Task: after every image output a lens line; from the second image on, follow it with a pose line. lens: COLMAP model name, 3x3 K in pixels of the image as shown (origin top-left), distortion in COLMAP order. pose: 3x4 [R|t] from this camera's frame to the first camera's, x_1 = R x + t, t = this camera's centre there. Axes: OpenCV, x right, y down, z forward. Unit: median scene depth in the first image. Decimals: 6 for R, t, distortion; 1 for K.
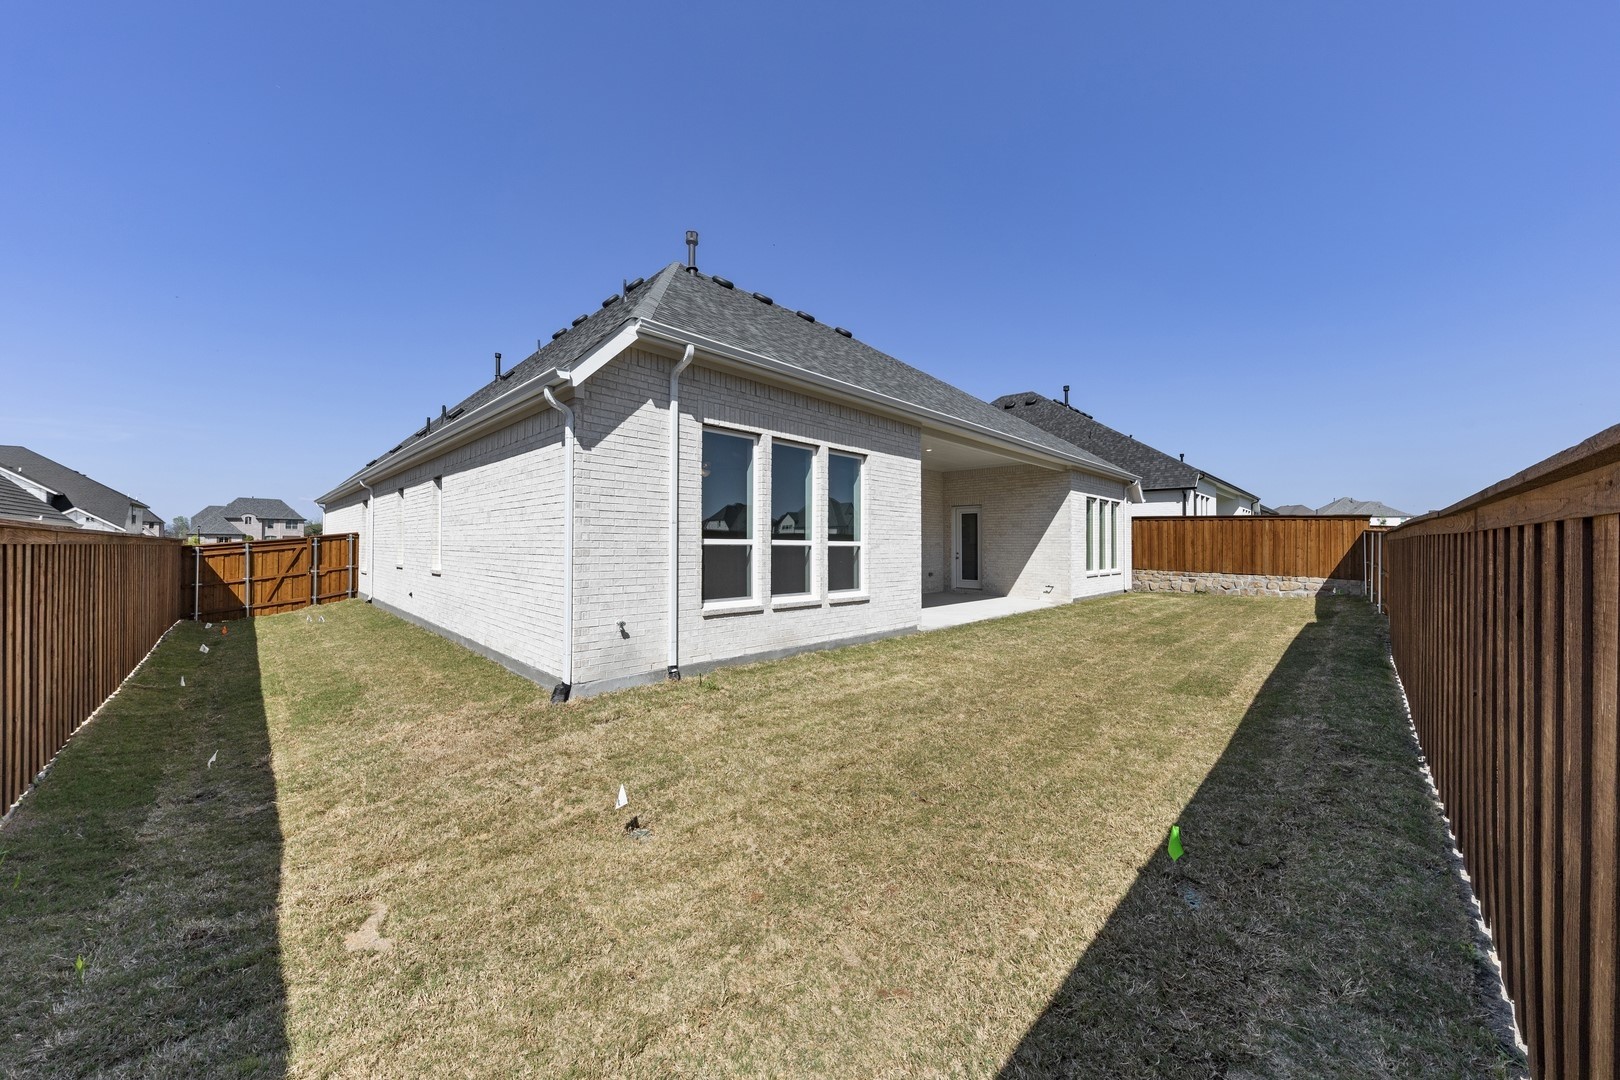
lens RADIAL K [[559.9, 0, 814.1], [0, 559.9, 536.8], [0, 0, 1]] dist [-0.003527, -0.000003]
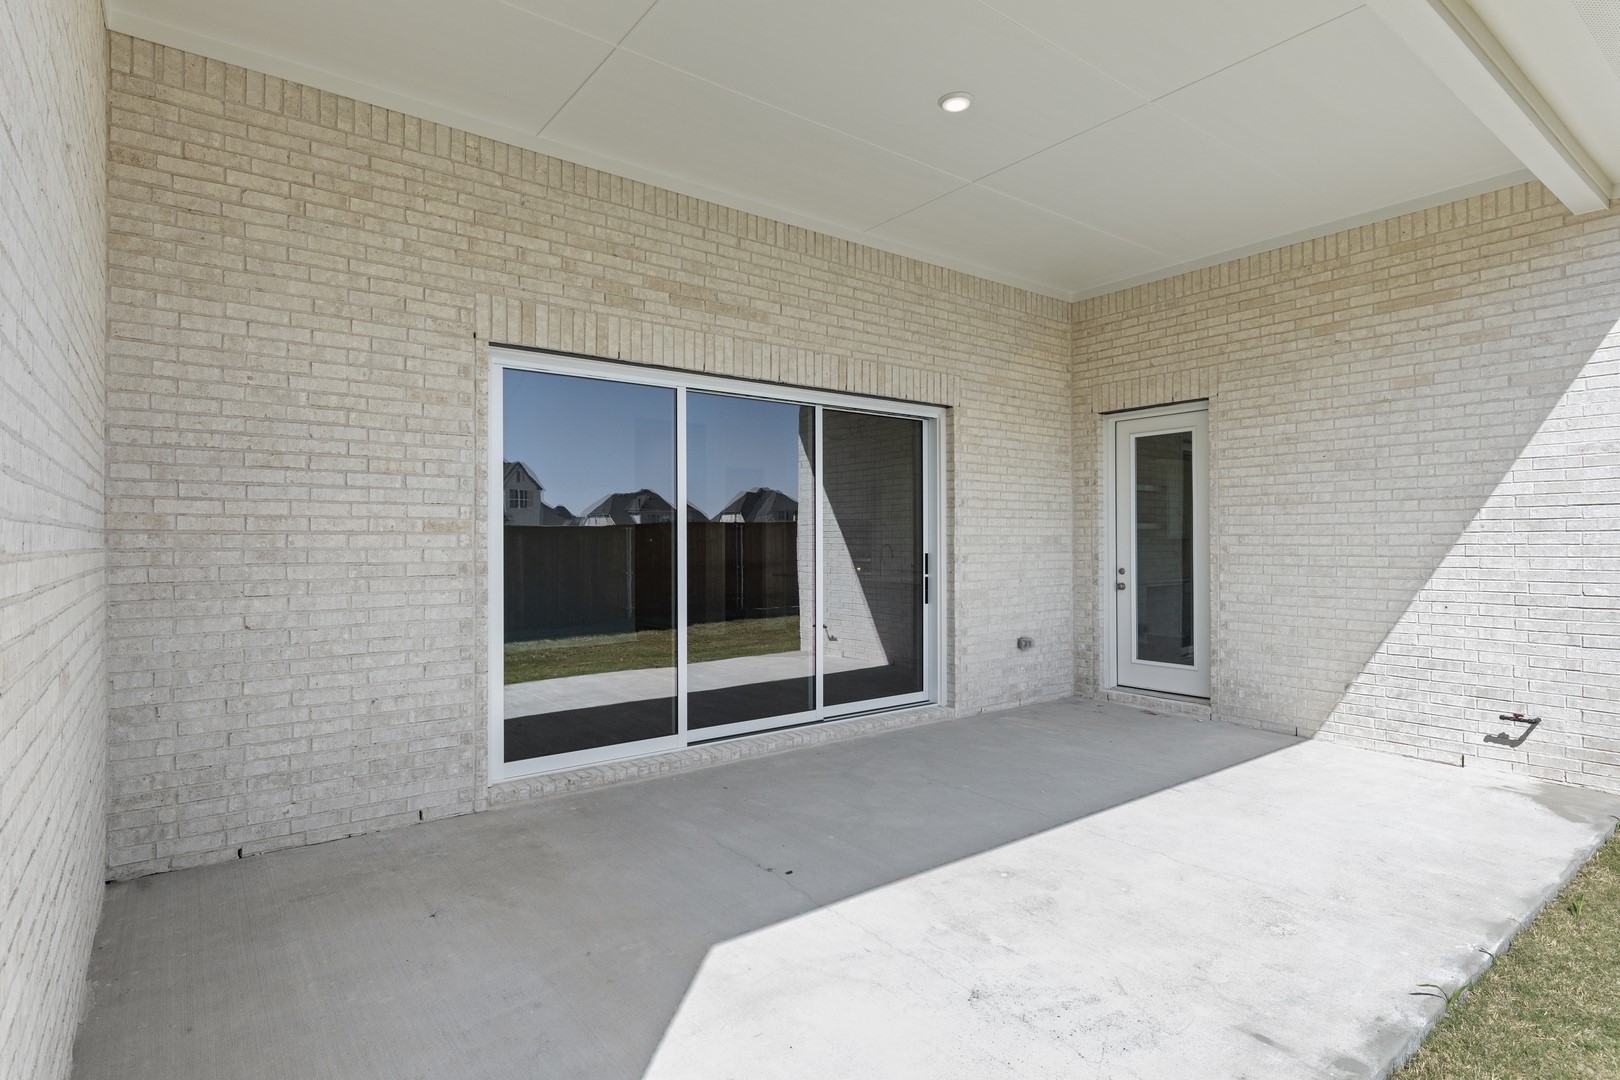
lens RADIAL K [[831.7, 0, 808.4], [0, 831.7, 547.0], [0, 0, 1]] dist [0.000257, 0.000087]
pose [[0.990155, 0.002737, -0.139948, 0.154029], [-0.002863, 0.999996, -0.000694, 0.016951], [0.139946, 0.001087, 0.990159, 0.540015]]
